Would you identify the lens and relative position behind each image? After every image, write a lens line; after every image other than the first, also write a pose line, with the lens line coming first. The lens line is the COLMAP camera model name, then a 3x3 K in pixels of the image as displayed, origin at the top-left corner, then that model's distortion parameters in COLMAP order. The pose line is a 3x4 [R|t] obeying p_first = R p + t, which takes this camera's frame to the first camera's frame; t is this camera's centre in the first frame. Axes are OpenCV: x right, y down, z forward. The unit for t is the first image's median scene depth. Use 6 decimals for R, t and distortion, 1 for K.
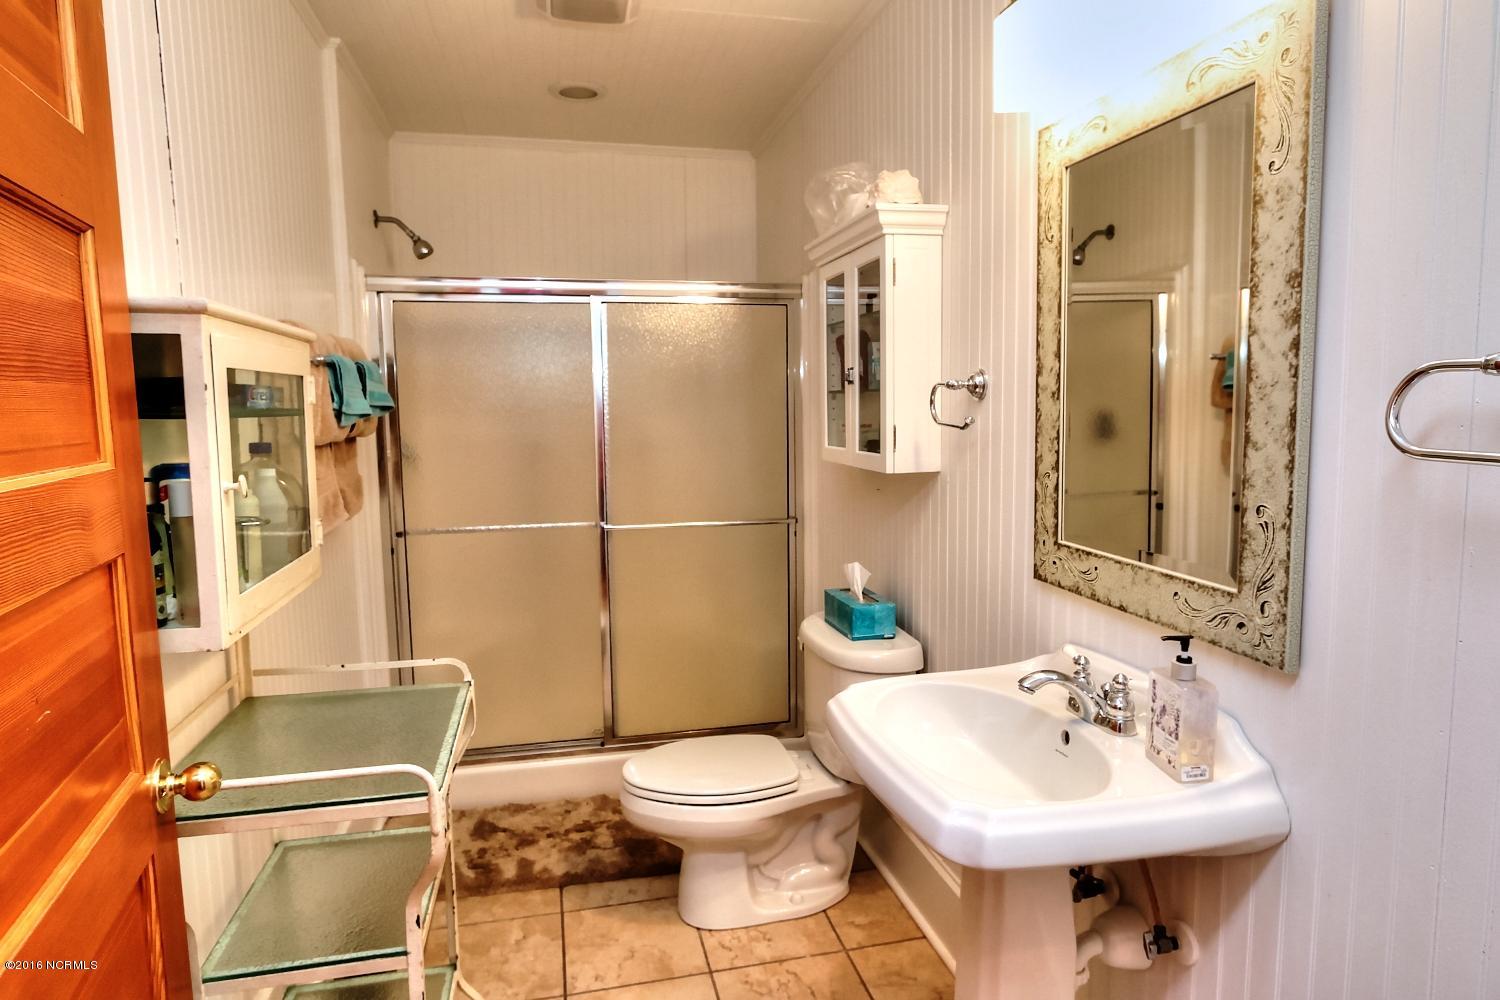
lens RADIAL K [[888.6, 0, 750.0], [0, 888.6, 500.0], [0, 0, 1]] dist [-0.029259, 0.023294]
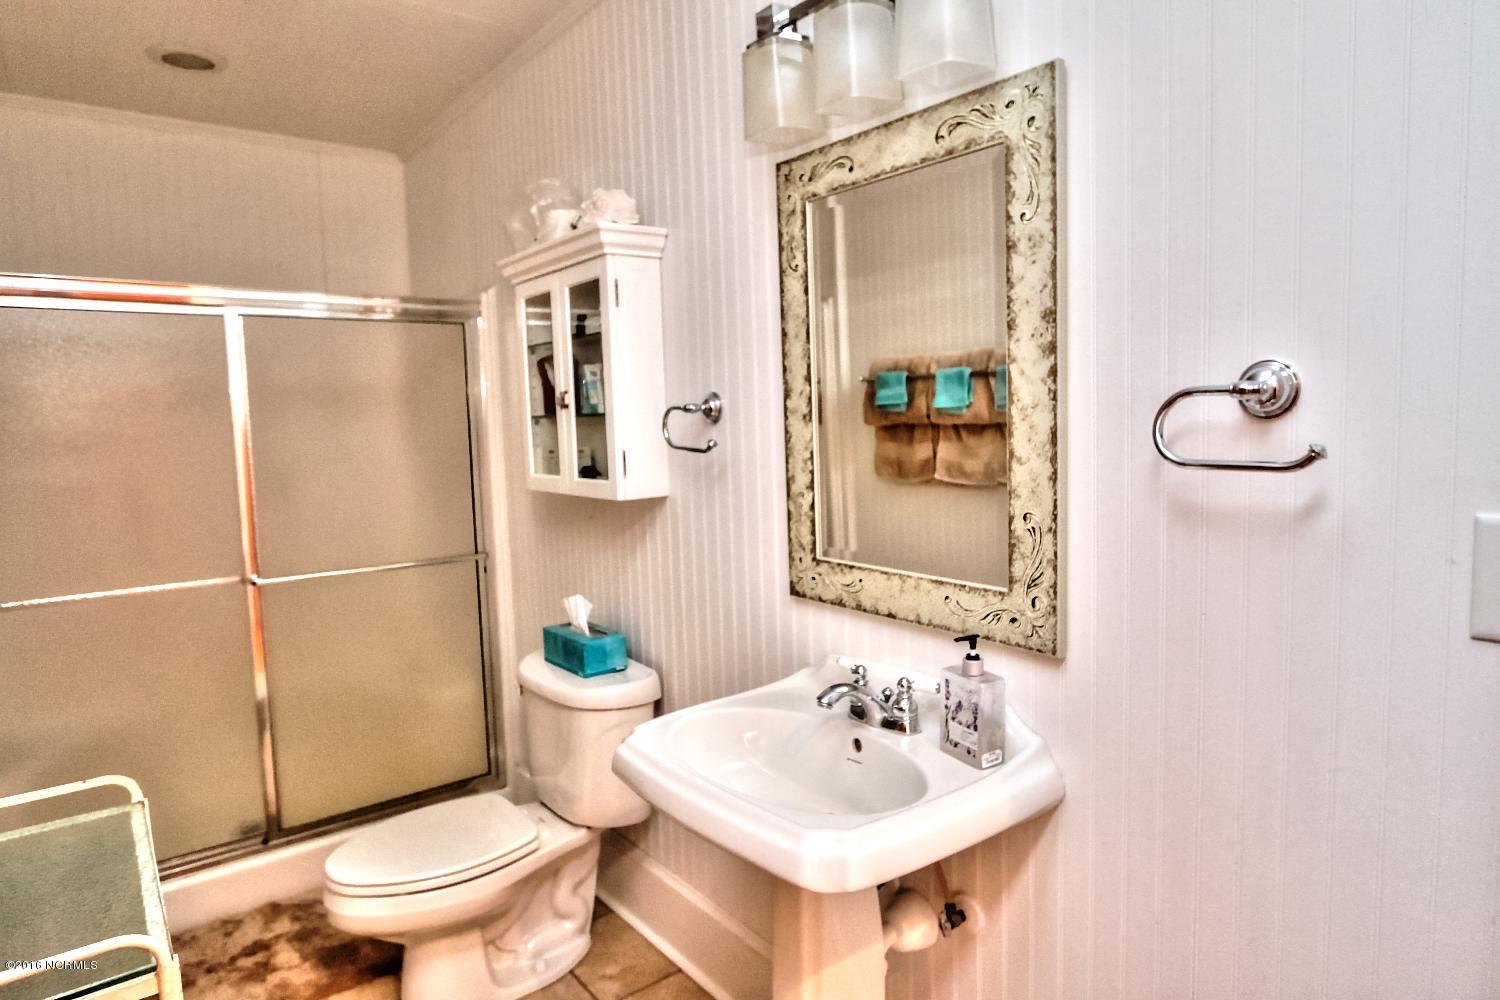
lens RADIAL K [[888.6, 0, 750.0], [0, 888.6, 500.0], [0, 0, 1]] dist [-0.029259, 0.023294]
pose [[0.905067, -0.054747, 0.421730, -0.162682], [0.064466, 0.997881, -0.008808, -0.016925], [-0.420354, 0.035159, 0.906679, 0.084027]]
